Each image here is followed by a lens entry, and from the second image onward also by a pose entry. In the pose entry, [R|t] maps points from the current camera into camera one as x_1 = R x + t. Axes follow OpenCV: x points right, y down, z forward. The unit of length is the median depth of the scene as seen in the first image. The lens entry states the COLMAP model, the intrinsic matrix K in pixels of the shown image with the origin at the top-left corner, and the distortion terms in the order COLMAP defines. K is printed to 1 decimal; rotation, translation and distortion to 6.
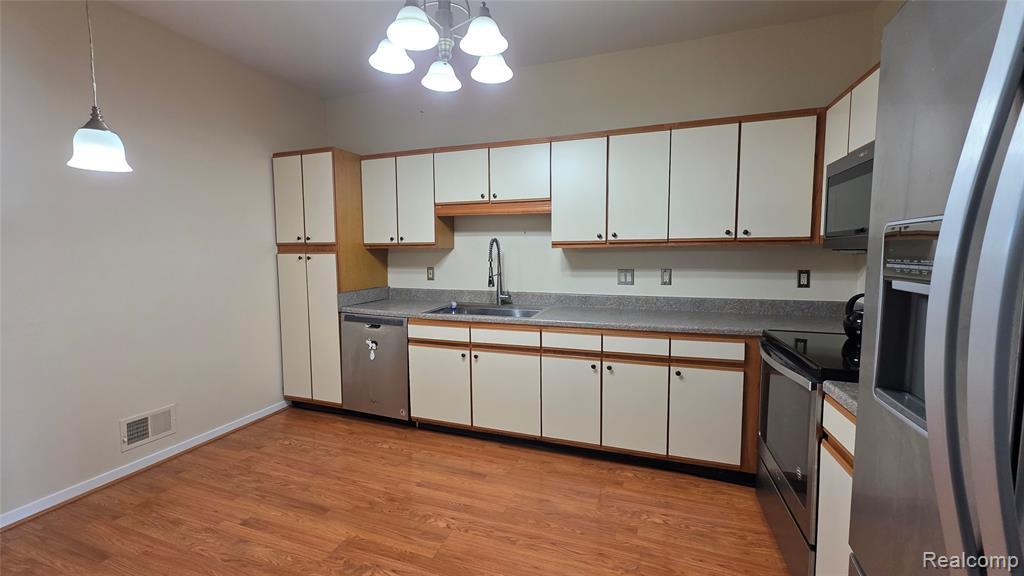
lens RADIAL K [[410.1, 0, 503.6], [0, 410.1, 280.6], [0, 0, 1]] dist [0.007170, -0.000210]
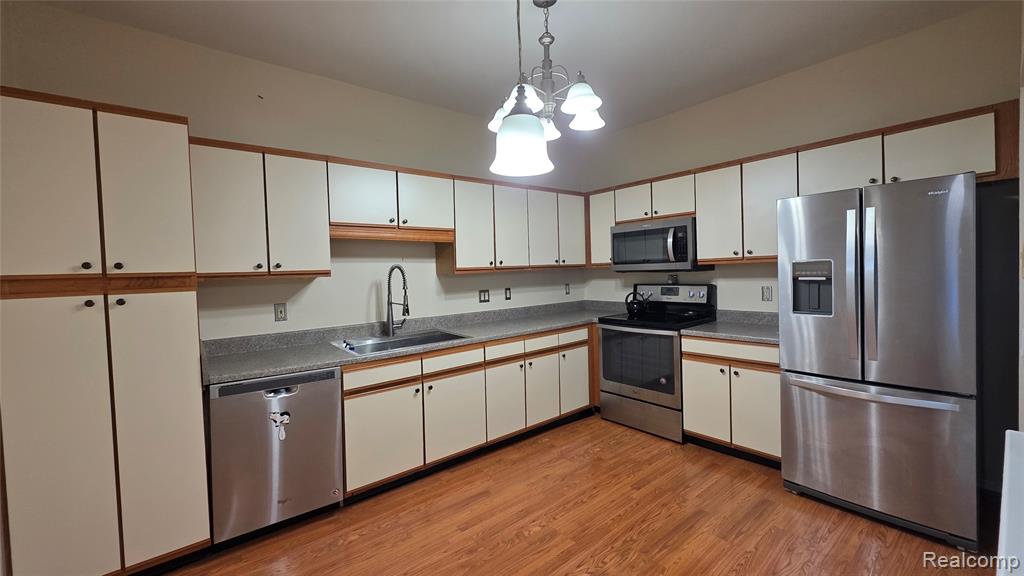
lens RADIAL K [[410.1, 0, 506.0], [0, 410.1, 283.4], [0, 0, 1]] dist [0.007170, -0.000210]
pose [[0.513906, -0.037307, 0.857035, -0.830115], [0.092492, 0.995640, -0.012121, -0.030427], [-0.852846, 0.085498, 0.515116, 0.350922]]
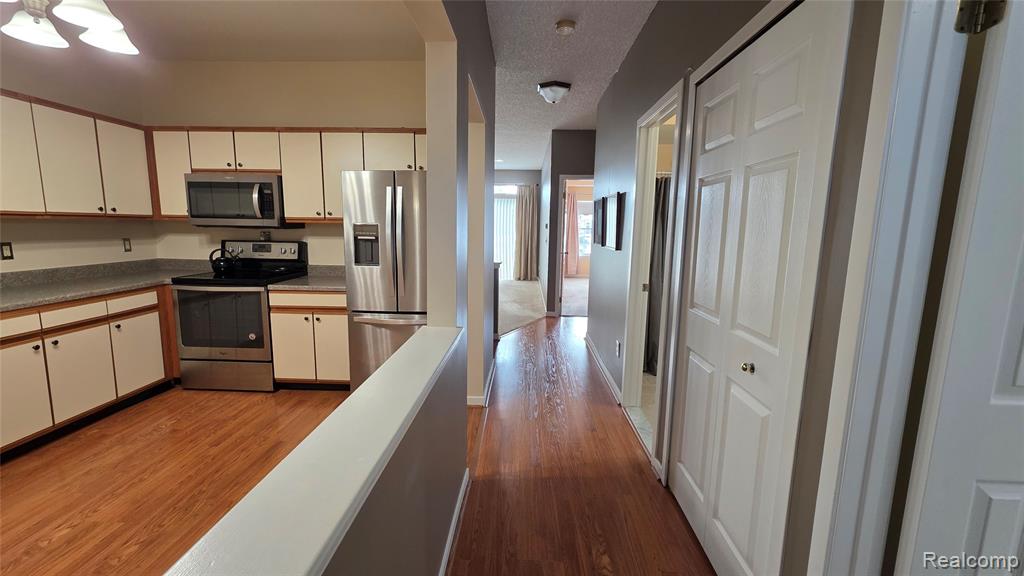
lens RADIAL K [[410.1, 0, 505.8], [0, 410.1, 284.2], [0, 0, 1]] dist [0.007170, -0.000210]
pose [[-0.294930, -0.133923, 0.946087, -0.927407], [0.056962, 0.985904, 0.157316, -0.020482], [-0.953819, 0.100289, -0.283145, 0.214882]]
